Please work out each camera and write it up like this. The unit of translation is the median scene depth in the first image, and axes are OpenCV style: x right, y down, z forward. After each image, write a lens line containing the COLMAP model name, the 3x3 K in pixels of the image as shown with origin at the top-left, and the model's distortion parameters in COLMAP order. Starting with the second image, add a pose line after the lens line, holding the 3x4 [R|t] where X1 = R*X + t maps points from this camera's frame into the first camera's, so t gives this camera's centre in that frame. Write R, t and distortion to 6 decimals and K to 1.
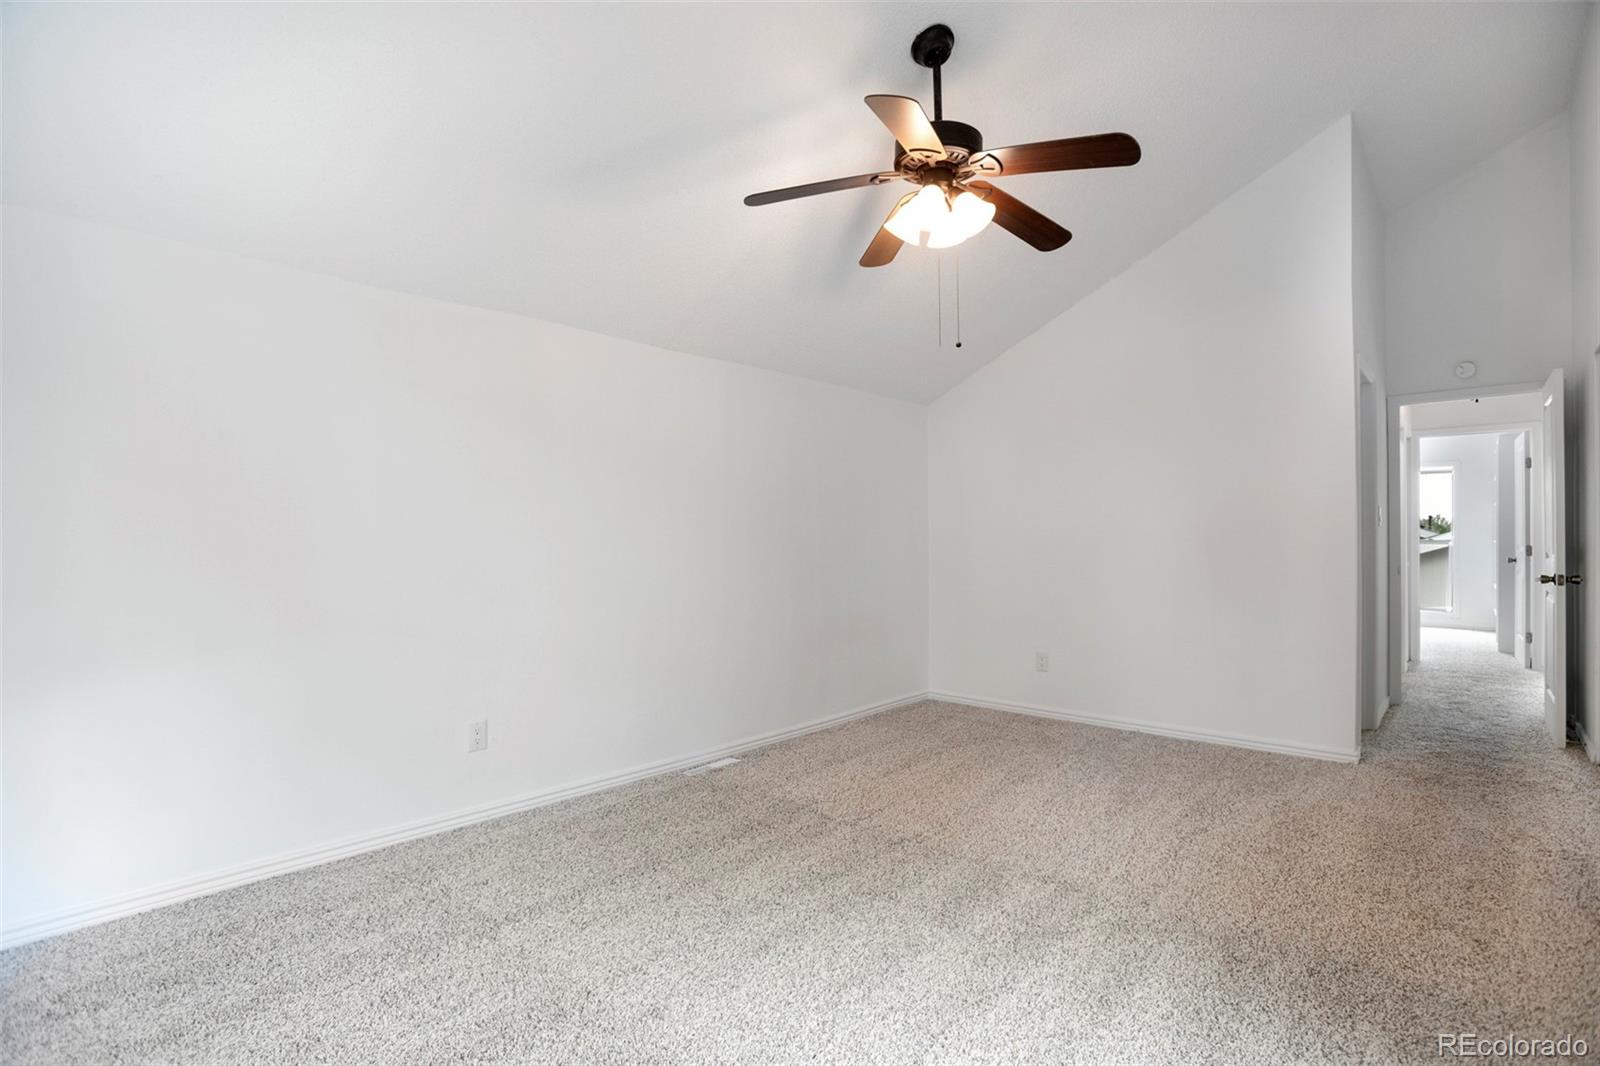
lens RADIAL K [[725.3, 0, 800.2], [0, 725.3, 536.2], [0, 0, 1]] dist [-0.027137, 0.022004]
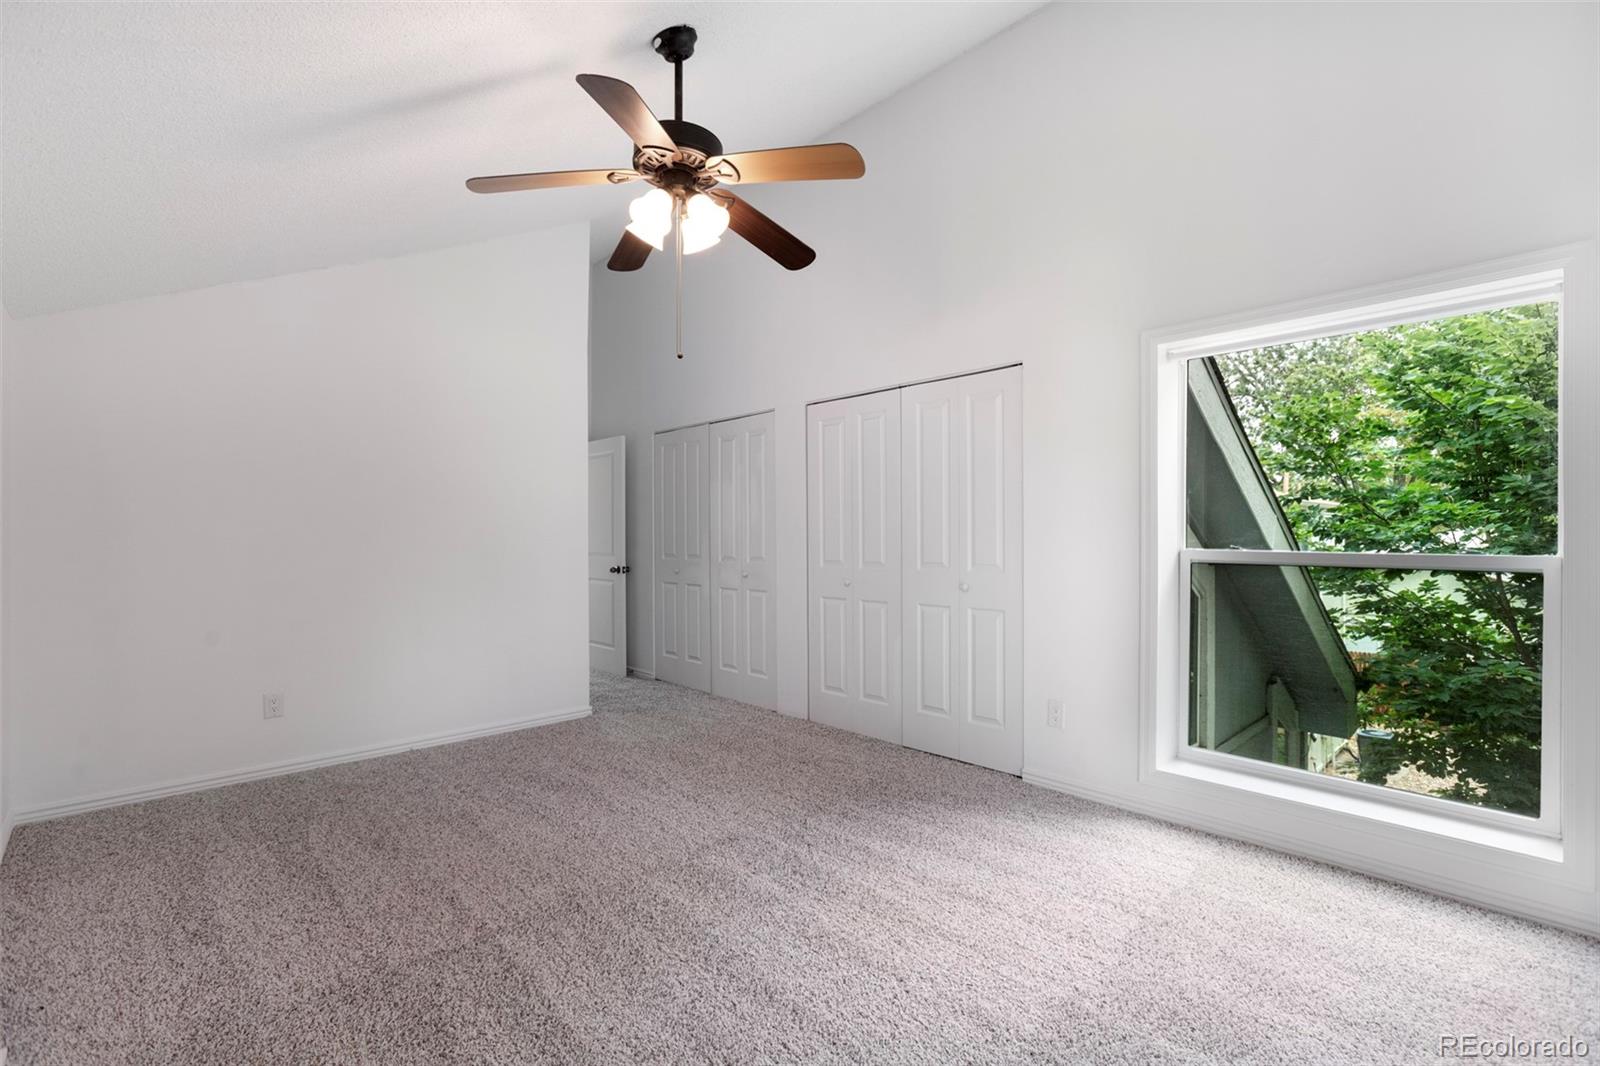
lens RADIAL K [[725.3, 0, 800.2], [0, 725.3, 536.2], [0, 0, 1]] dist [-0.027137, 0.022004]
pose [[0.112311, 0.002339, 0.993670, -0.464518], [0.004062, 0.999988, -0.002813, -0.003190], [-0.993665, 0.004353, 0.112300, 0.447242]]
